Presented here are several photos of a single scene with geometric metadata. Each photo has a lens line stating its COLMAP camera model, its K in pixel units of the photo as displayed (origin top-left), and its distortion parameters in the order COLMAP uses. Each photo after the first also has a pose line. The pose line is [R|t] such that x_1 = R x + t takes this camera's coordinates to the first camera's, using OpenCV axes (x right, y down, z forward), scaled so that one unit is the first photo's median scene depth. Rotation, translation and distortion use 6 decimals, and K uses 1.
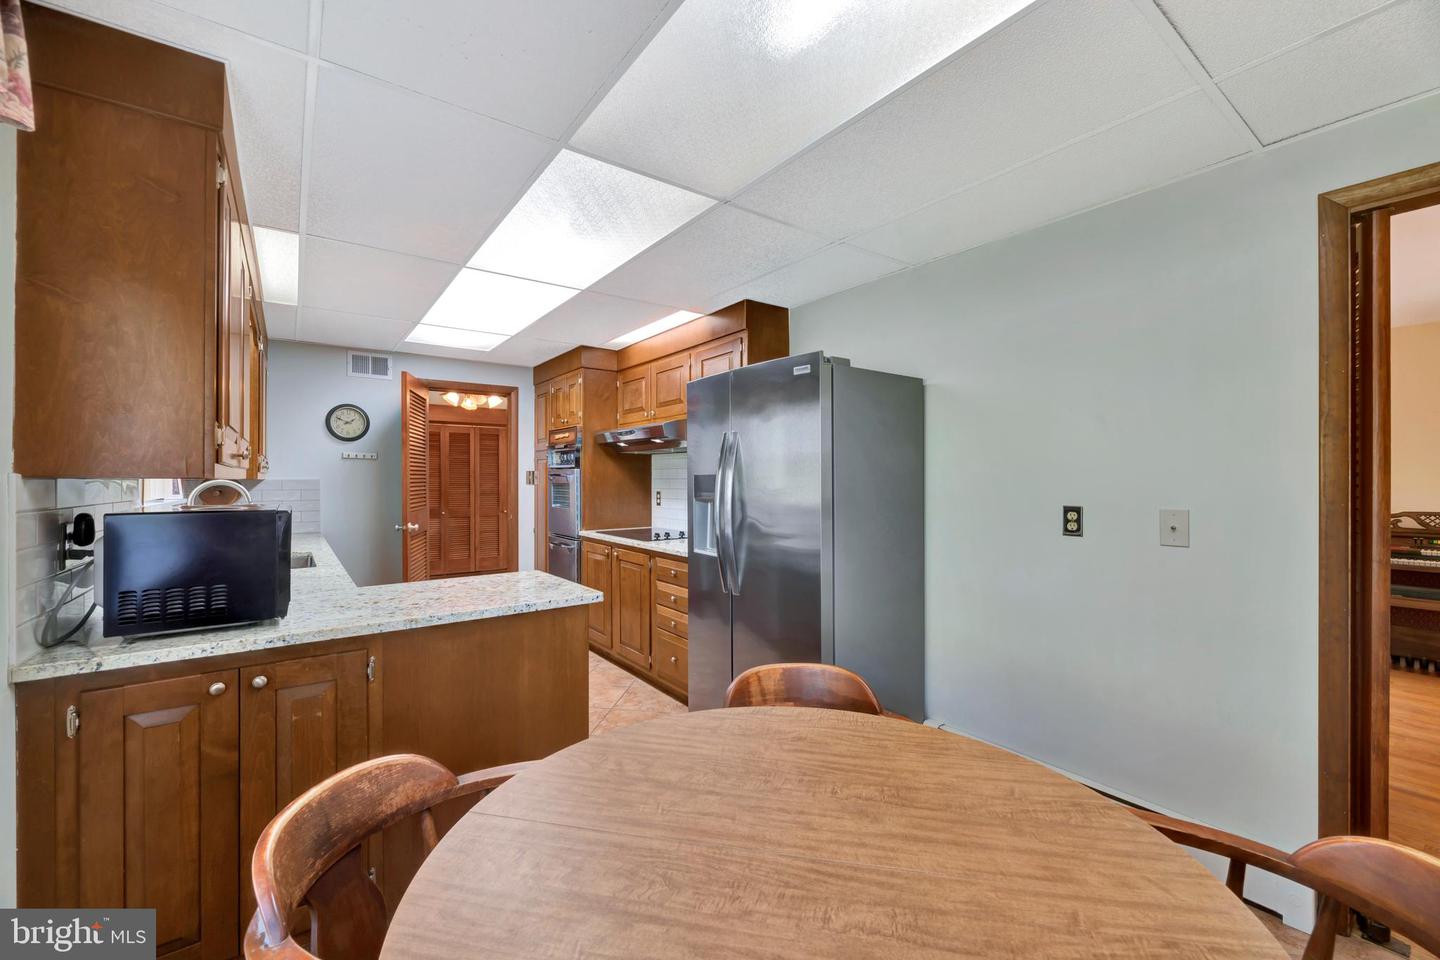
lens RADIAL K [[584.5, 0, 717.2], [0, 584.5, 485.0], [0, 0, 1]] dist [0.001302, 0.000040]
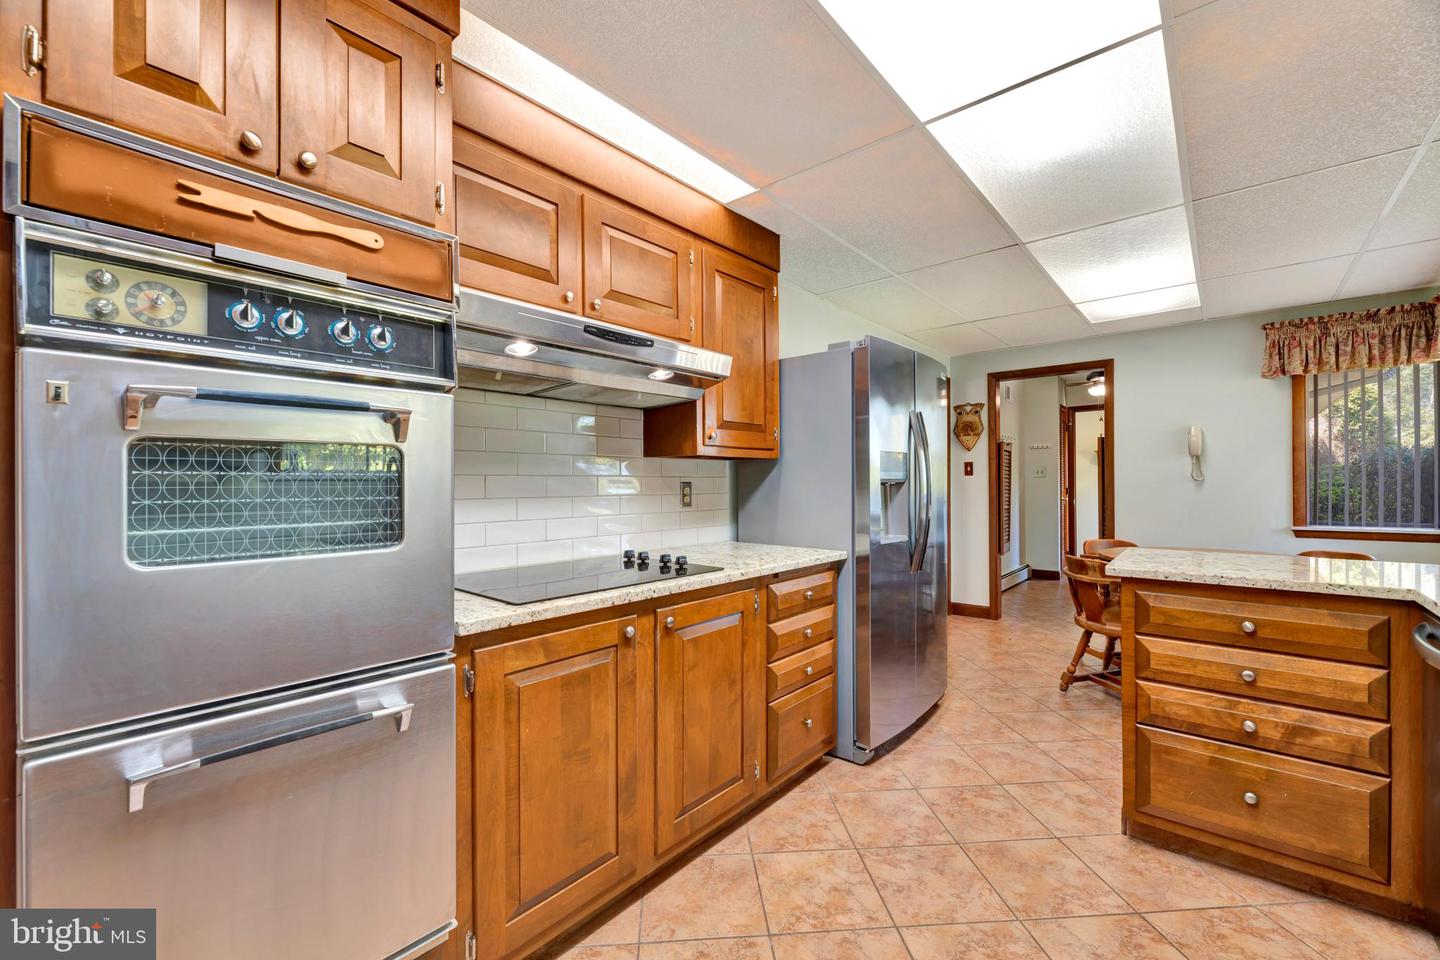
lens RADIAL K [[584.5, 0, 716.2], [0, 584.5, 472.4], [0, 0, 1]] dist [0.001302, 0.000040]
pose [[-0.234490, 0.000607, 0.972118, -0.690353], [0.001217, 0.999999, -0.000331, 0.008590], [-0.972118, 0.001105, -0.234490, 1.229930]]
